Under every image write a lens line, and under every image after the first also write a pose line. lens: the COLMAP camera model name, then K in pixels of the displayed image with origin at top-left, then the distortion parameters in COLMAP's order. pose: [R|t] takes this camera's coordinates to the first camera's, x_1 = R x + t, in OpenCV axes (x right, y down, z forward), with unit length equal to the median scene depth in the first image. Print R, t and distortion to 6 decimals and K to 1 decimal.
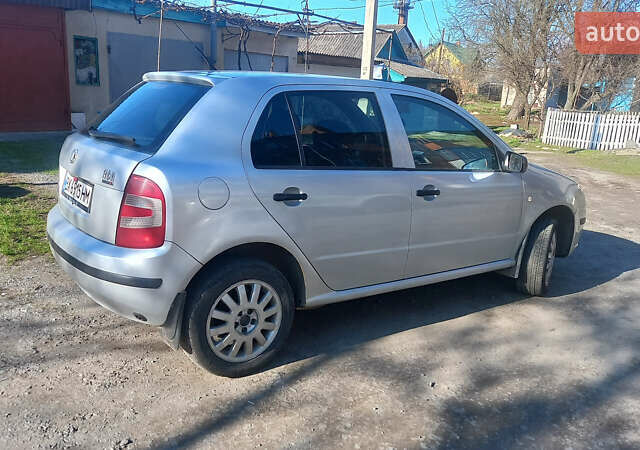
lens RADIAL K [[584.5, 0, 320.0], [0, 584.5, 225.0], [0, 0, 1]] dist [0.074489, -0.098155]
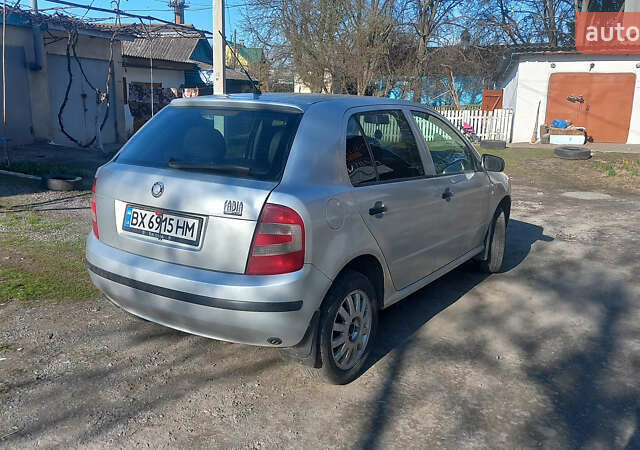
lens RADIAL K [[584.5, 0, 320.0], [0, 584.5, 225.0], [0, 0, 1]] dist [0.074489, -0.098155]
pose [[0.934131, -0.104025, 0.341435, -0.520308], [0.103286, 0.994443, 0.020397, -0.053265], [-0.341660, 0.016212, 0.939684, 0.009253]]
